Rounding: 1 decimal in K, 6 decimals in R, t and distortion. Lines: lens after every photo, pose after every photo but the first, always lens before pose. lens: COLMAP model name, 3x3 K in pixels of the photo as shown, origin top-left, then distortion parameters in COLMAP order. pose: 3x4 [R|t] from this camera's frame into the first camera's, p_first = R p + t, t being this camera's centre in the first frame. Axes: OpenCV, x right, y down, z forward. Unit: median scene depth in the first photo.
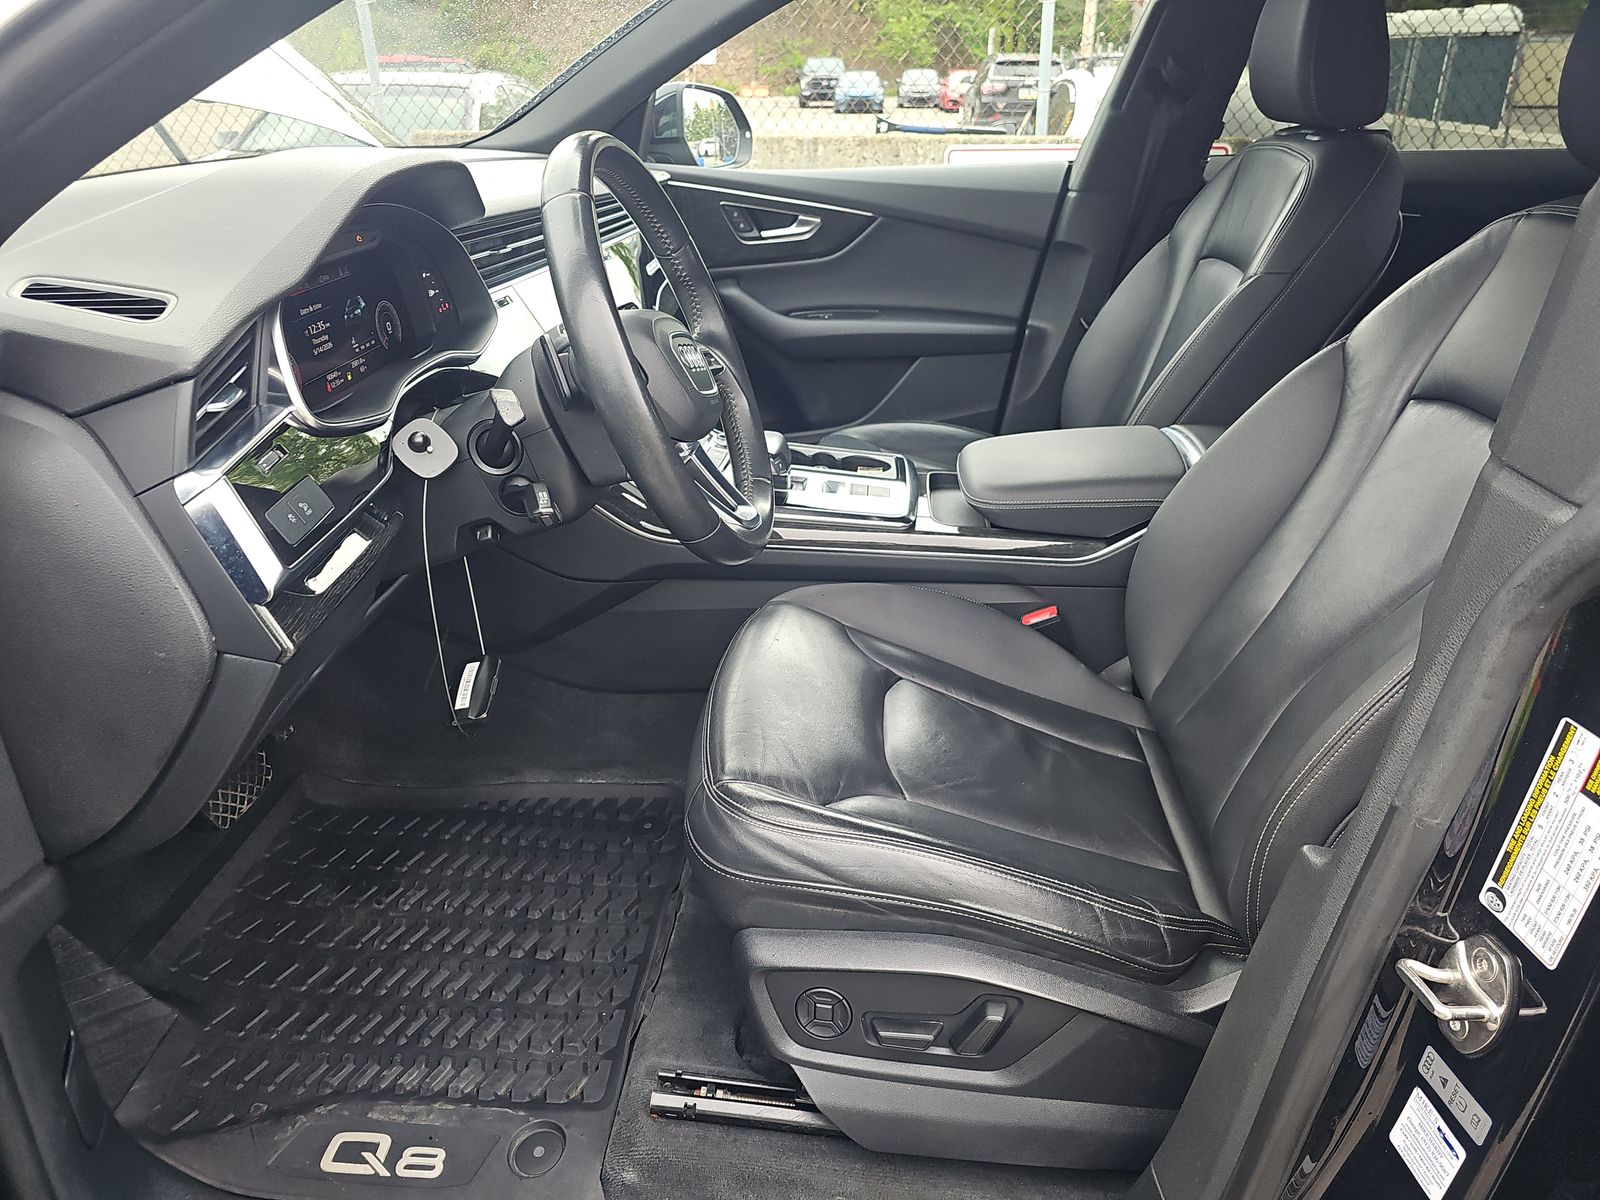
lens RADIAL K [[1074.0, 0, 804.1], [0, 1074.0, 589.4], [0, 0, 1]] dist [0.041422, -0.029095]
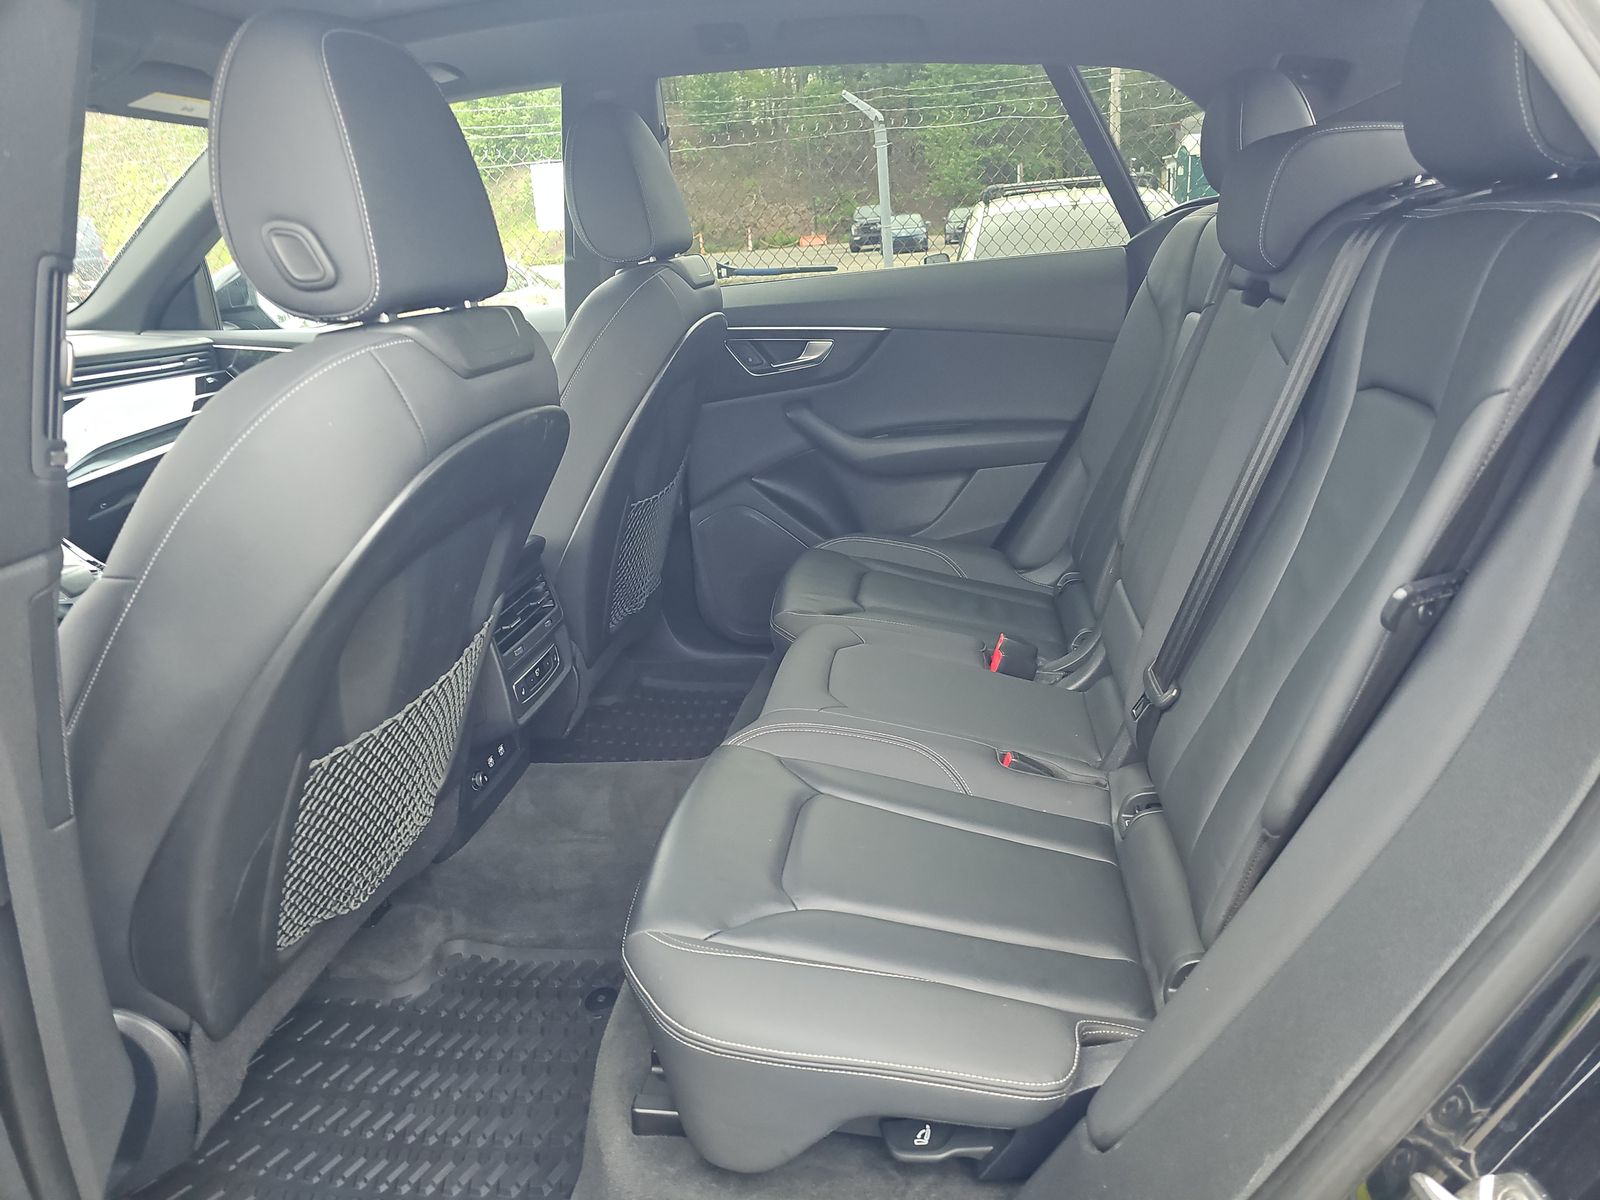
lens RADIAL K [[1074.0, 0, 800.5], [0, 1074.0, 603.1], [0, 0, 1]] dist [0.041422, -0.029095]
pose [[0.995470, -0.056238, -0.076656, 0.212952], [0.047825, 0.993056, -0.107479, 0.013408], [0.082168, 0.103326, 0.991248, -0.011377]]
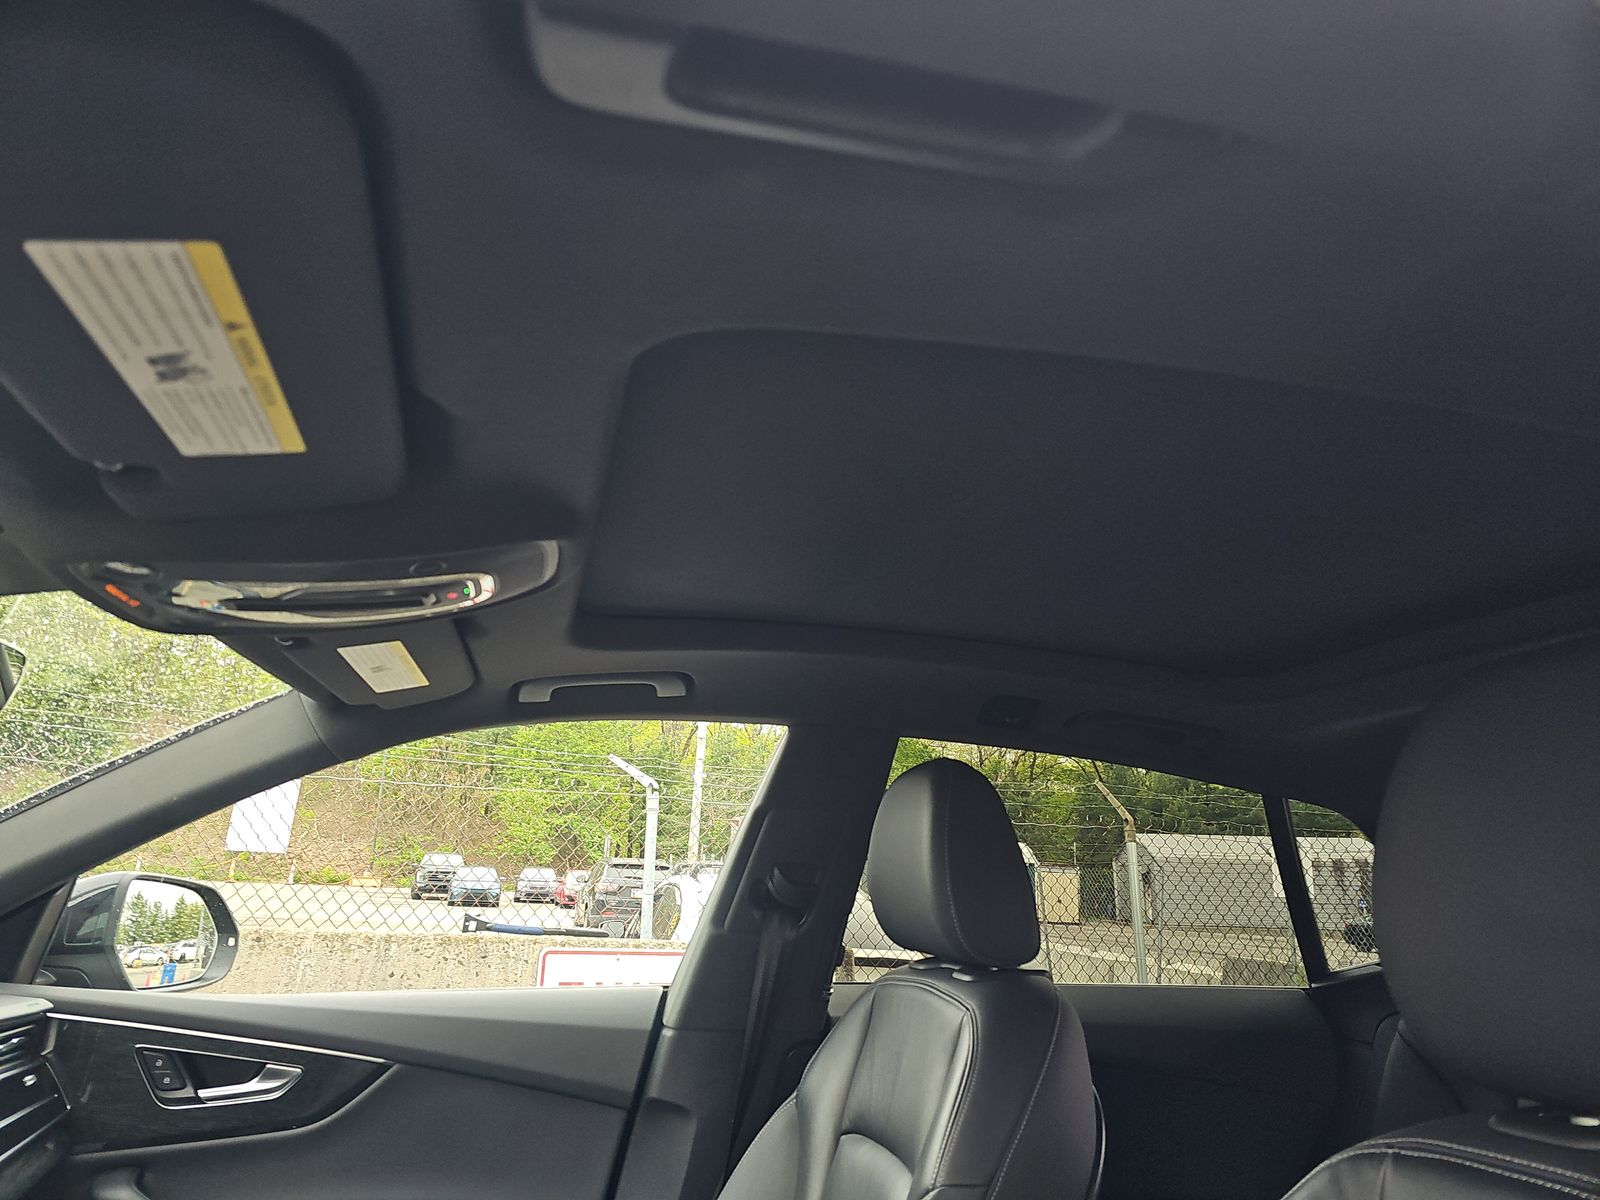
lens RADIAL K [[1074.0, 0, 805.0], [0, 1074.0, 589.5], [0, 0, 1]] dist [0.041422, -0.029095]
pose [[0.945021, 0.124237, 0.302489, 0.028147], [0.100817, 0.769270, -0.630920, -0.045967], [-0.311079, 0.626729, 0.714451, 0.093474]]
